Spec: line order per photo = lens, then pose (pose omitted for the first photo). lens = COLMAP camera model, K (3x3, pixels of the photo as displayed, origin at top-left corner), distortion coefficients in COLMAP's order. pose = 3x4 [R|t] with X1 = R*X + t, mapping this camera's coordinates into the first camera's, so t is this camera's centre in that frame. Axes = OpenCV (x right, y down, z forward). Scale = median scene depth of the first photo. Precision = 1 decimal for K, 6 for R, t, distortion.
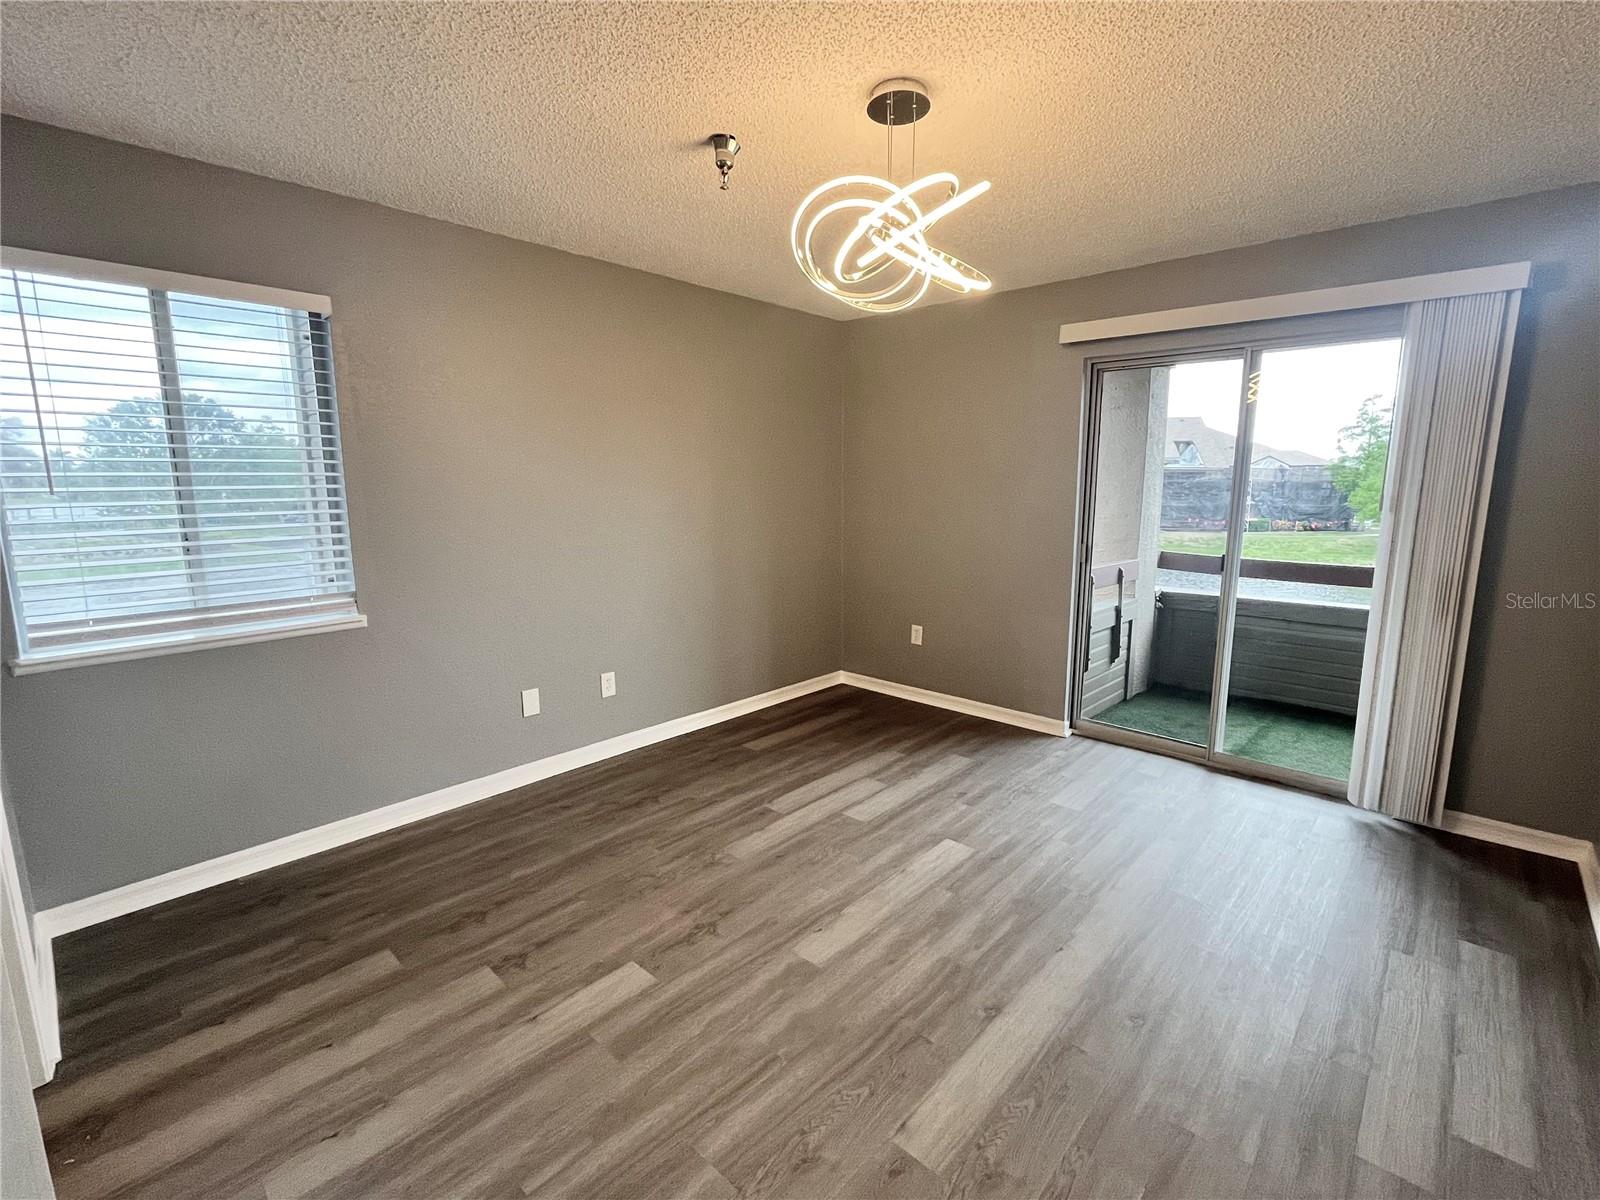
lens RADIAL K [[708.2, 0, 808.4], [0, 708.2, 595.1], [0, 0, 1]] dist [-0.000532, -0.000243]
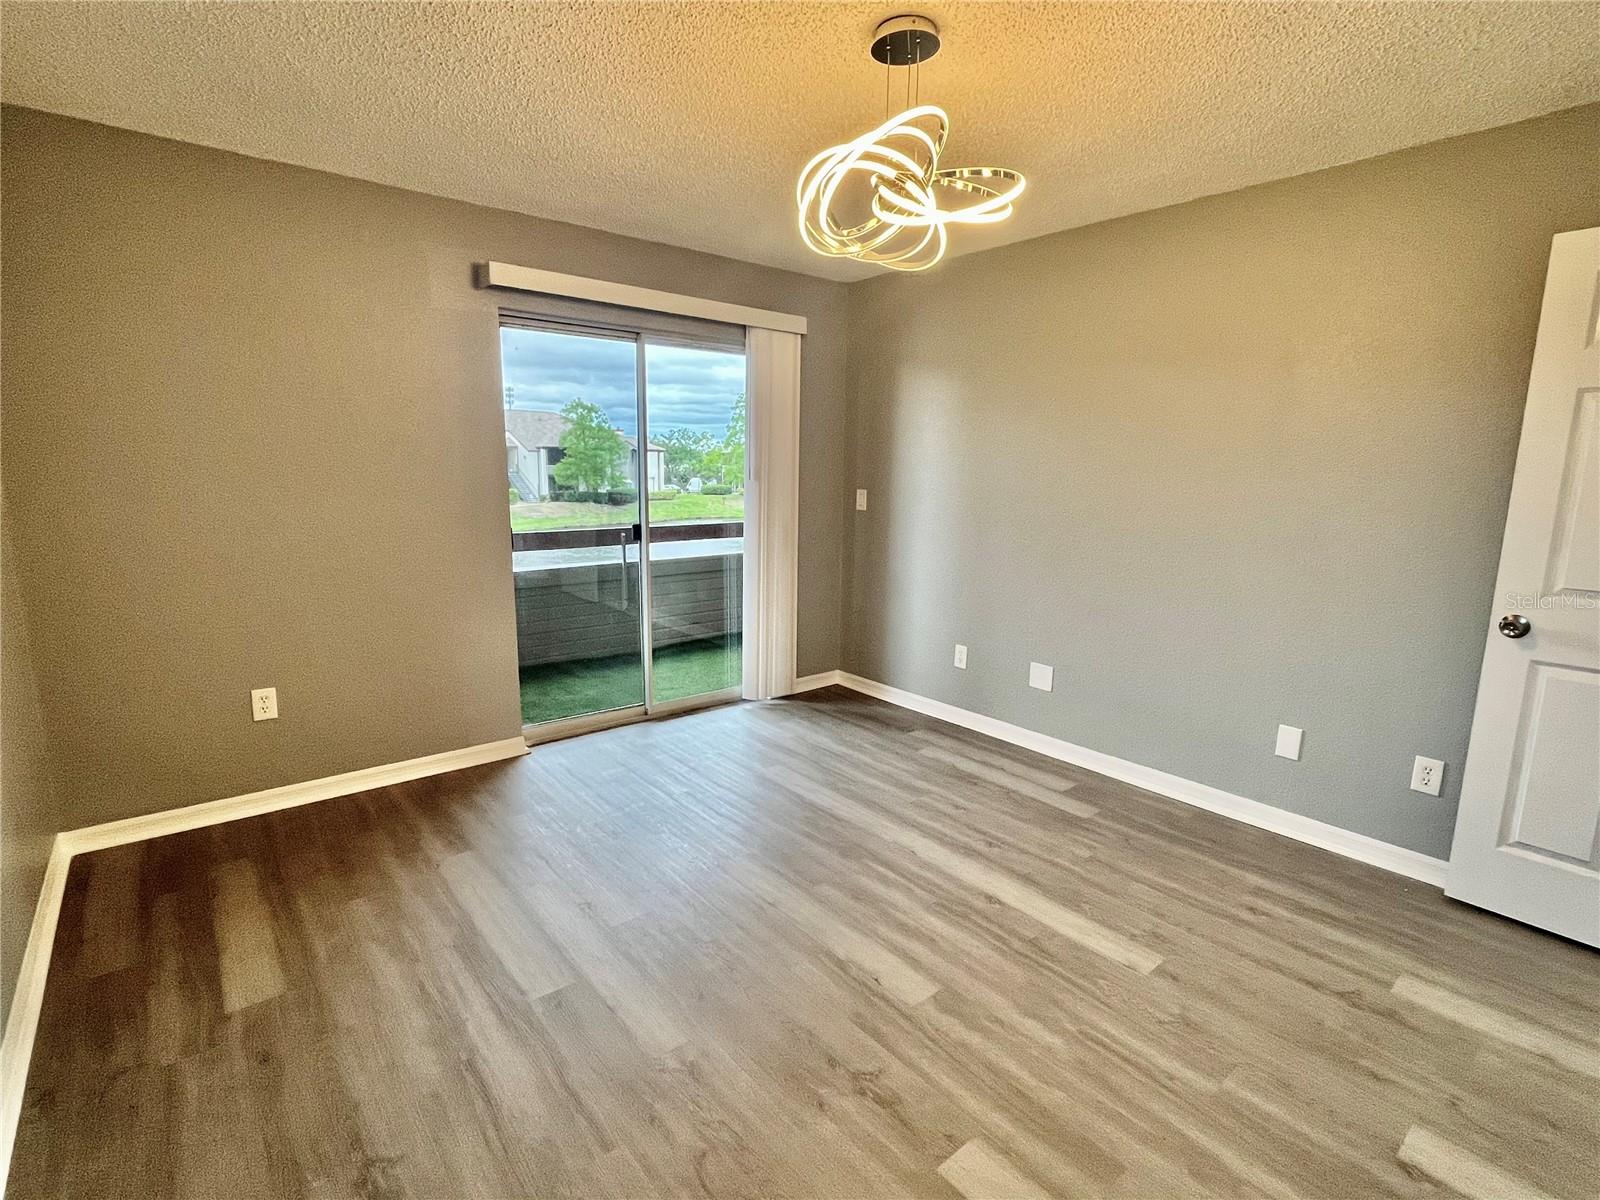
lens RADIAL K [[772.6, 0, 805.7], [0, 772.6, 588.6], [0, 0, 1]] dist [-0.000861, 0.000311]
pose [[0.159712, -0.160105, 0.974094, -0.628897], [0.148243, 0.979460, 0.136682, -0.098079], [-0.975969, 0.122573, 0.180166, 0.649940]]
